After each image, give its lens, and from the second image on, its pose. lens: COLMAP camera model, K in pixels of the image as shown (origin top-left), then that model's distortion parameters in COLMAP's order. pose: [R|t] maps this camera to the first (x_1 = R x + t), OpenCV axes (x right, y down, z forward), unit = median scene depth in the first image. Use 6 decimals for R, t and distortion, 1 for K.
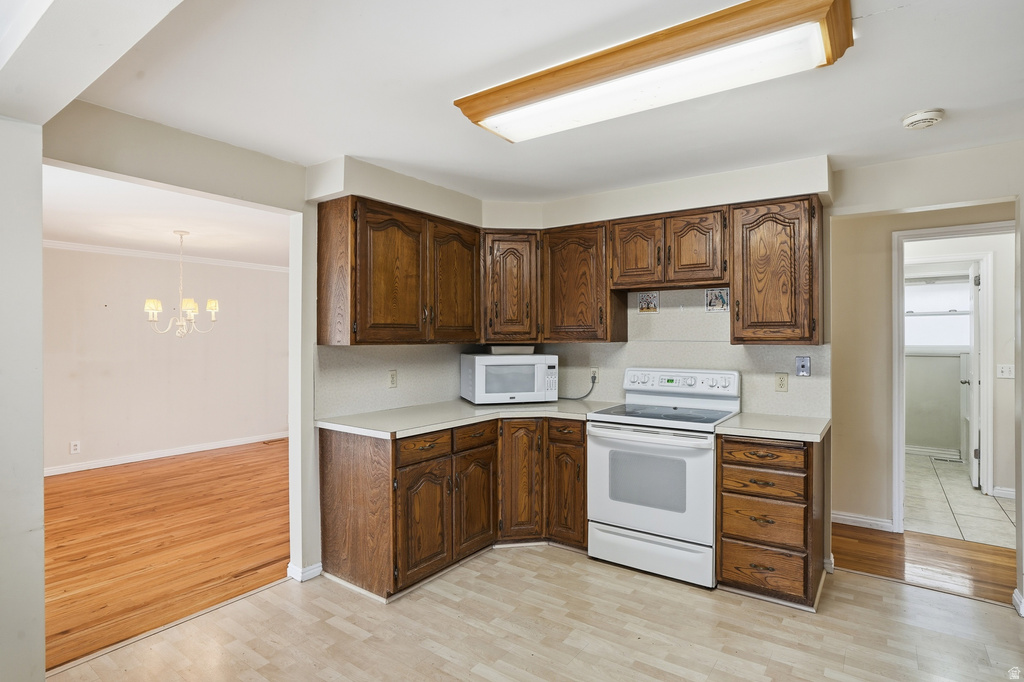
lens RADIAL K [[520.4, 0, 515.7], [0, 520.4, 336.7], [0, 0, 1]] dist [-0.049876, 0.028231]
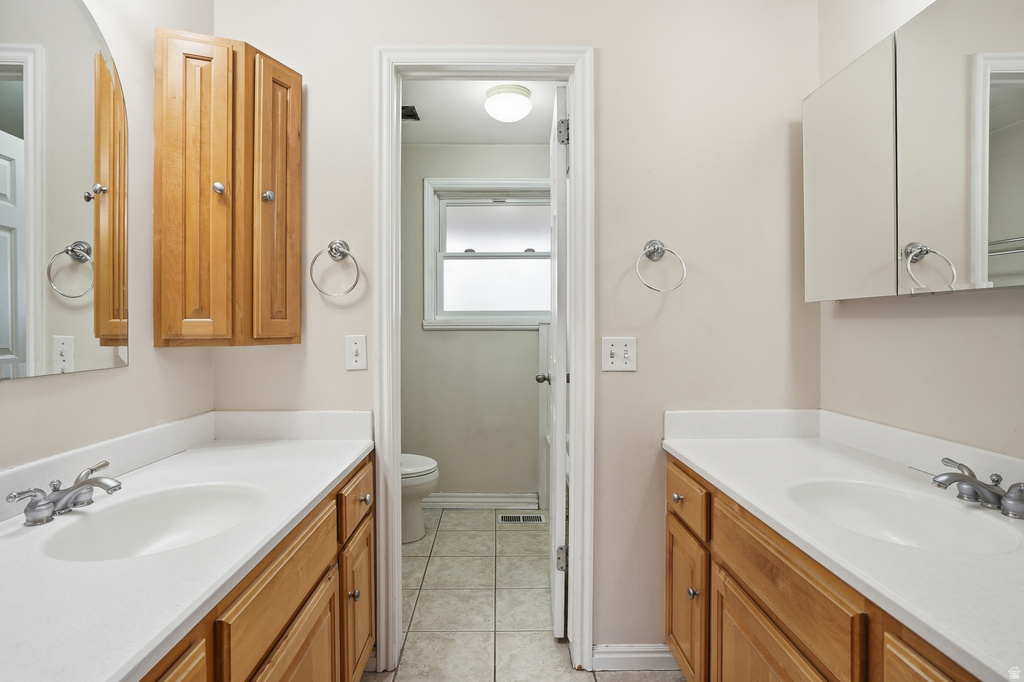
lens RADIAL K [[520.4, 0, 509.0], [0, 520.4, 334.2], [0, 0, 1]] dist [-0.049876, 0.028231]
pose [[0.799421, -0.007851, 0.600720, 0.970833], [-0.000892, 0.999898, 0.014255, 0.070634], [-0.600771, -0.011931, 0.799332, 1.082672]]
